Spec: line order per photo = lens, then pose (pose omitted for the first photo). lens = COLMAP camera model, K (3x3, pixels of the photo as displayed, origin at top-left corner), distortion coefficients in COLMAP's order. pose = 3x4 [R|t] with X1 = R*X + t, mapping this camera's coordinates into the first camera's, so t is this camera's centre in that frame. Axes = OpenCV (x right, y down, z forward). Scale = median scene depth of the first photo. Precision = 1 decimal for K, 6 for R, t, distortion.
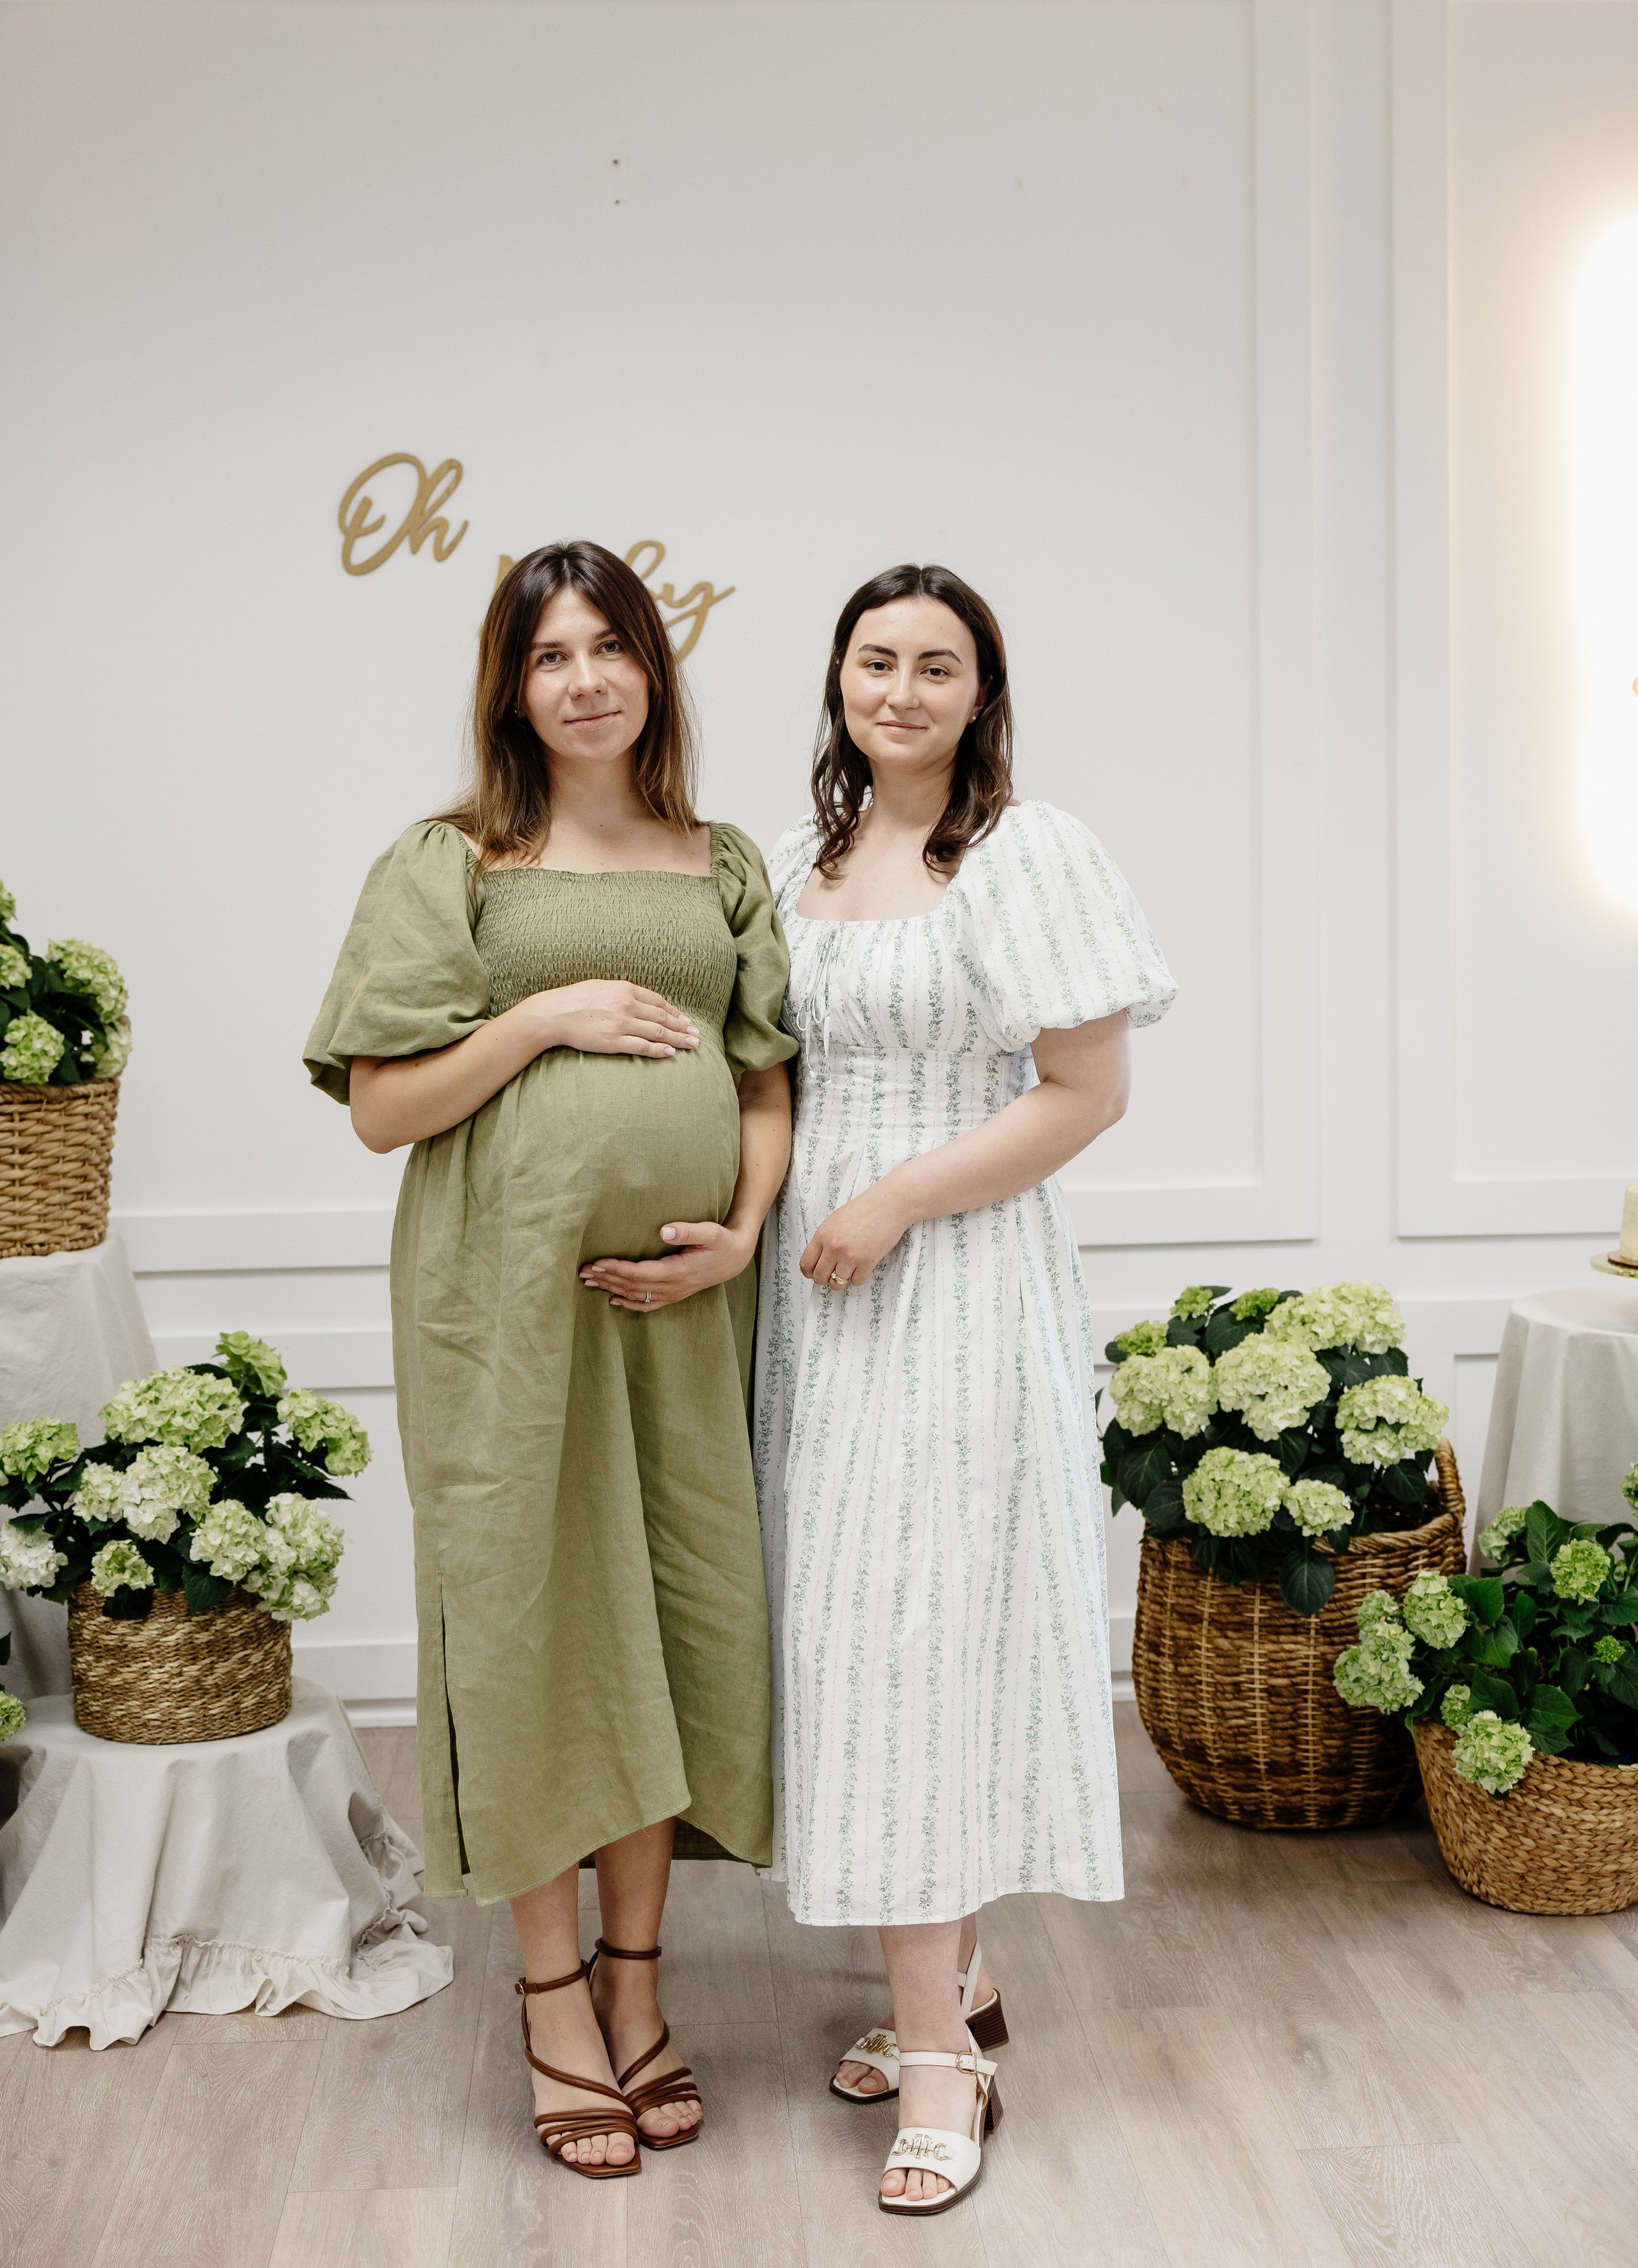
lens RADIAL K [[3148.3, 0, 827.3], [0, 3148.3, 1016.2], [0, 0, 1]] dist [0.042880, -0.177616]
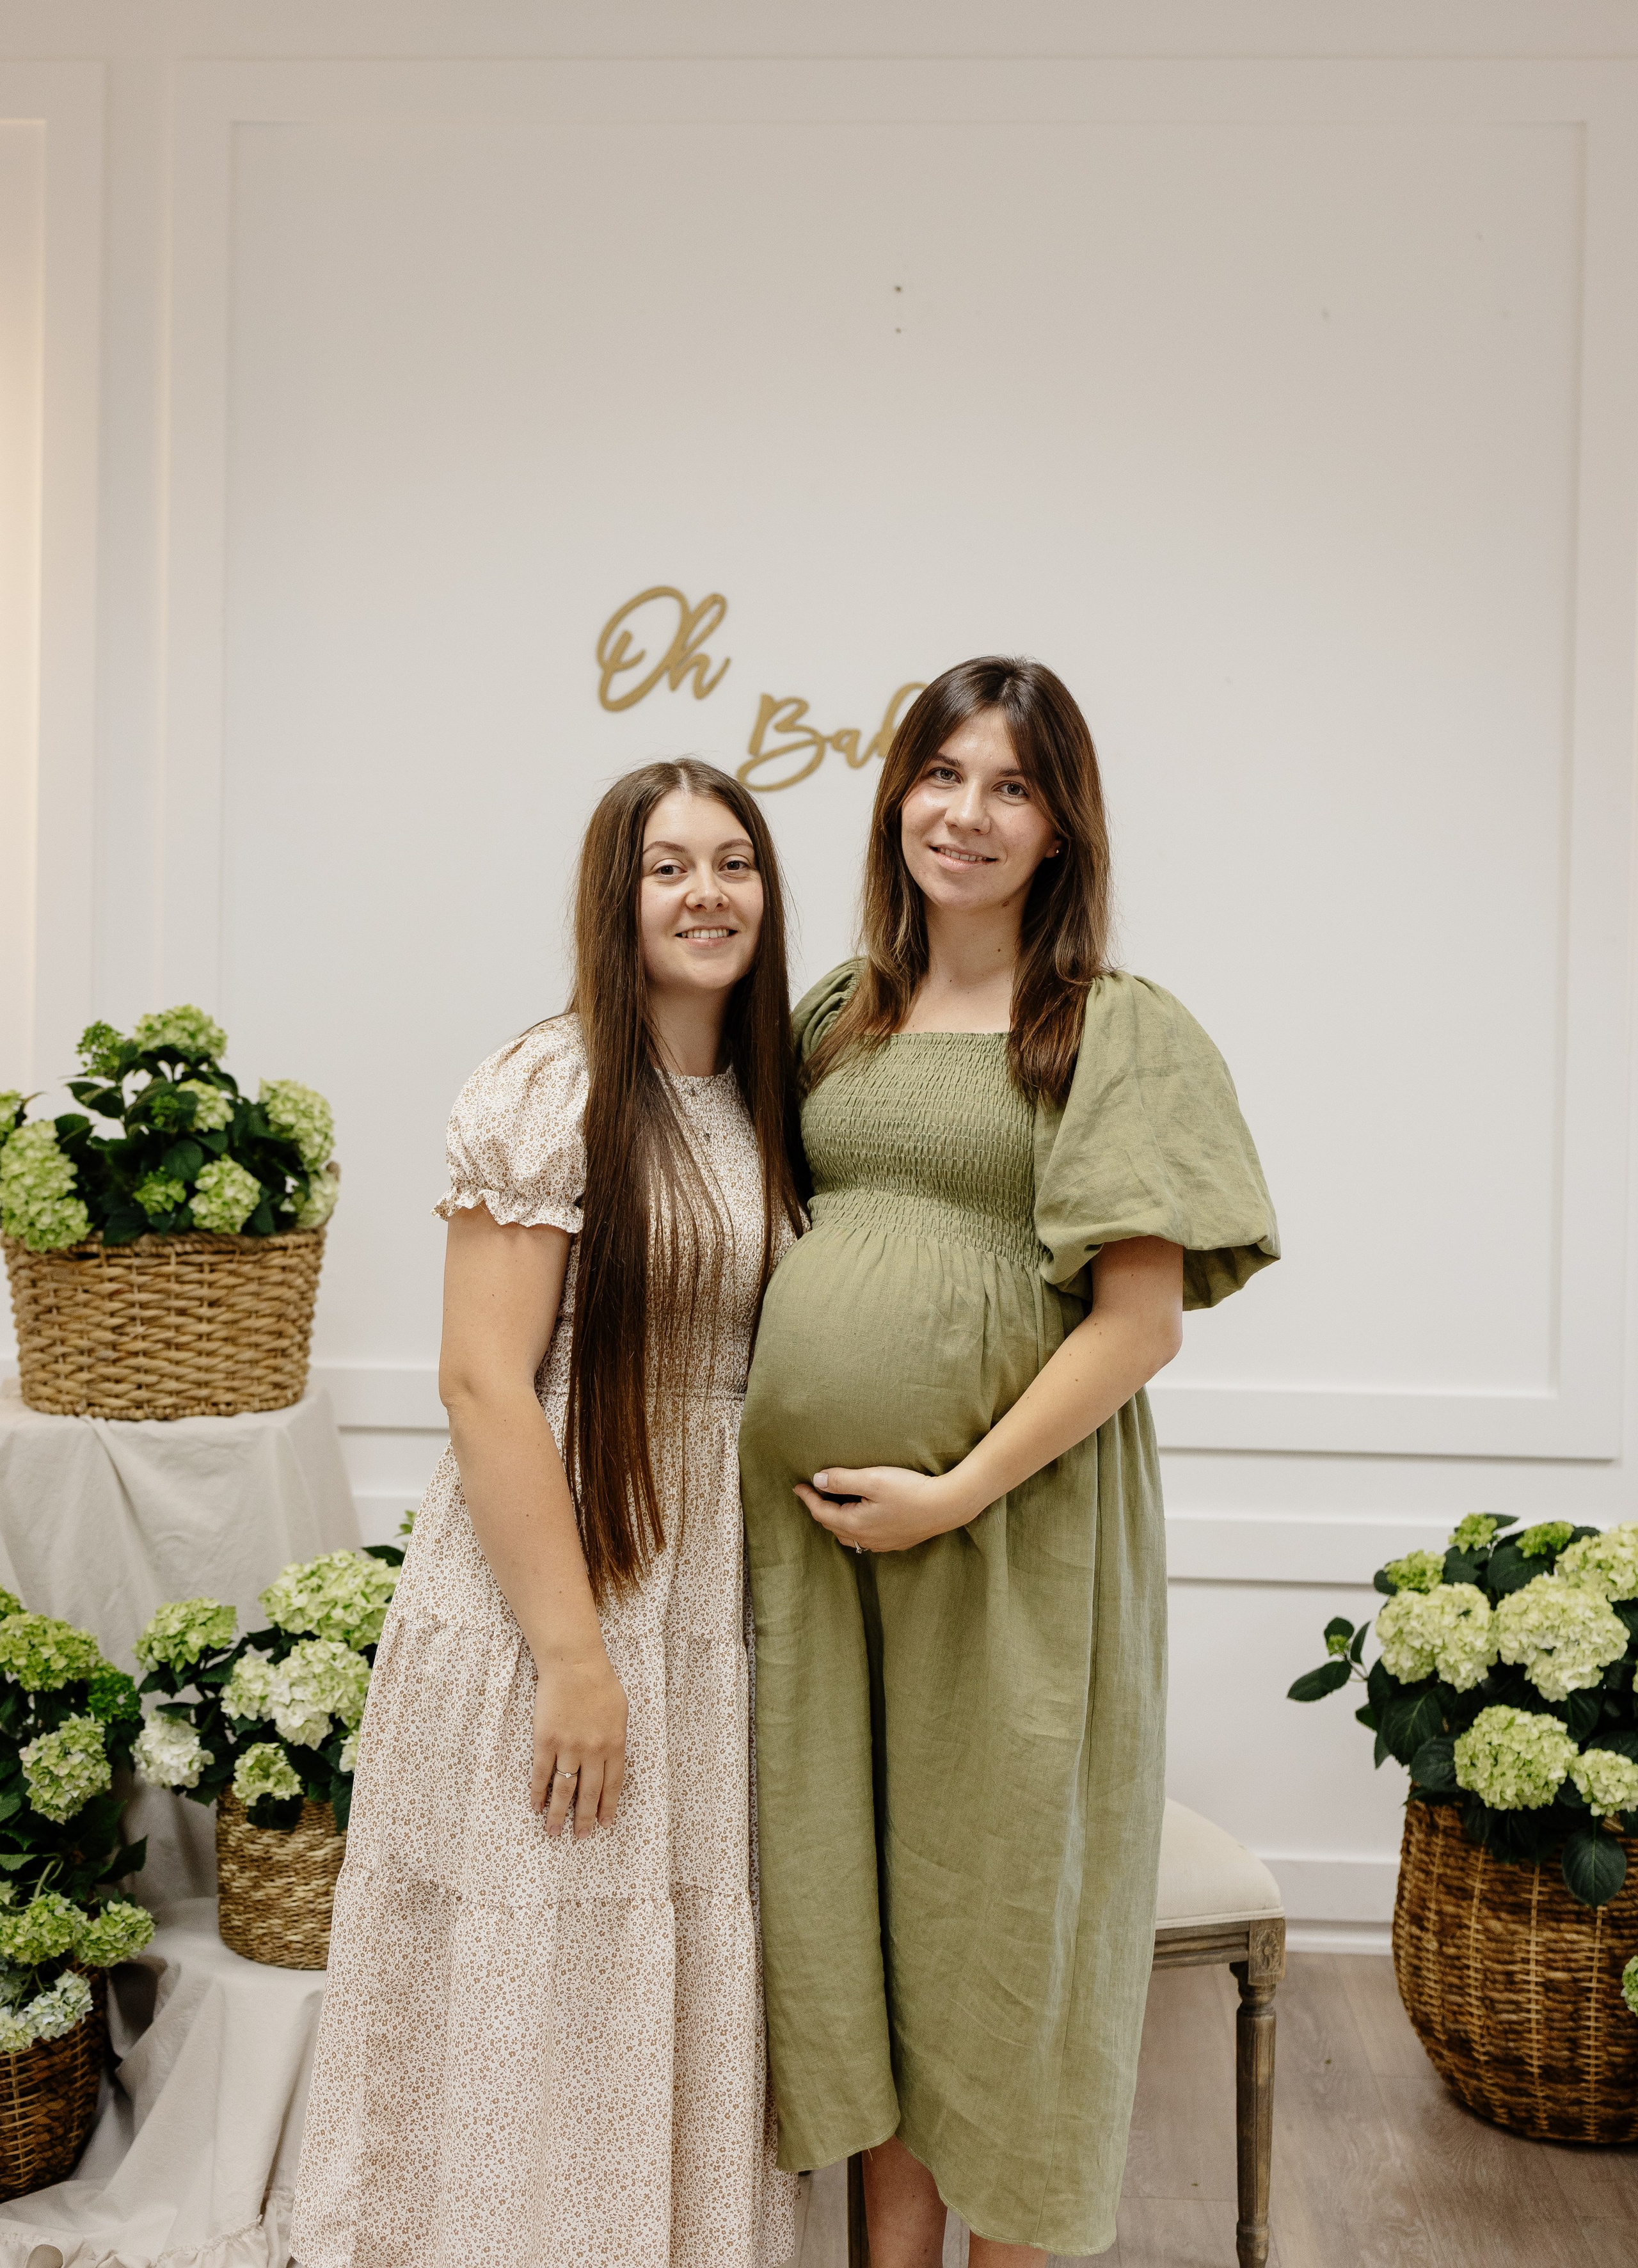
lens RADIAL K [[2875.3, 0, 822.0], [0, 2875.3, 1005.8], [0, 0, 1]] dist [0.043082, -0.121606]
pose [[0.992280, 0.037324, -0.118269, 0.024745], [-0.043041, 0.998006, -0.046157, -0.014543], [0.116310, 0.050891, 0.991908, 0.165242]]
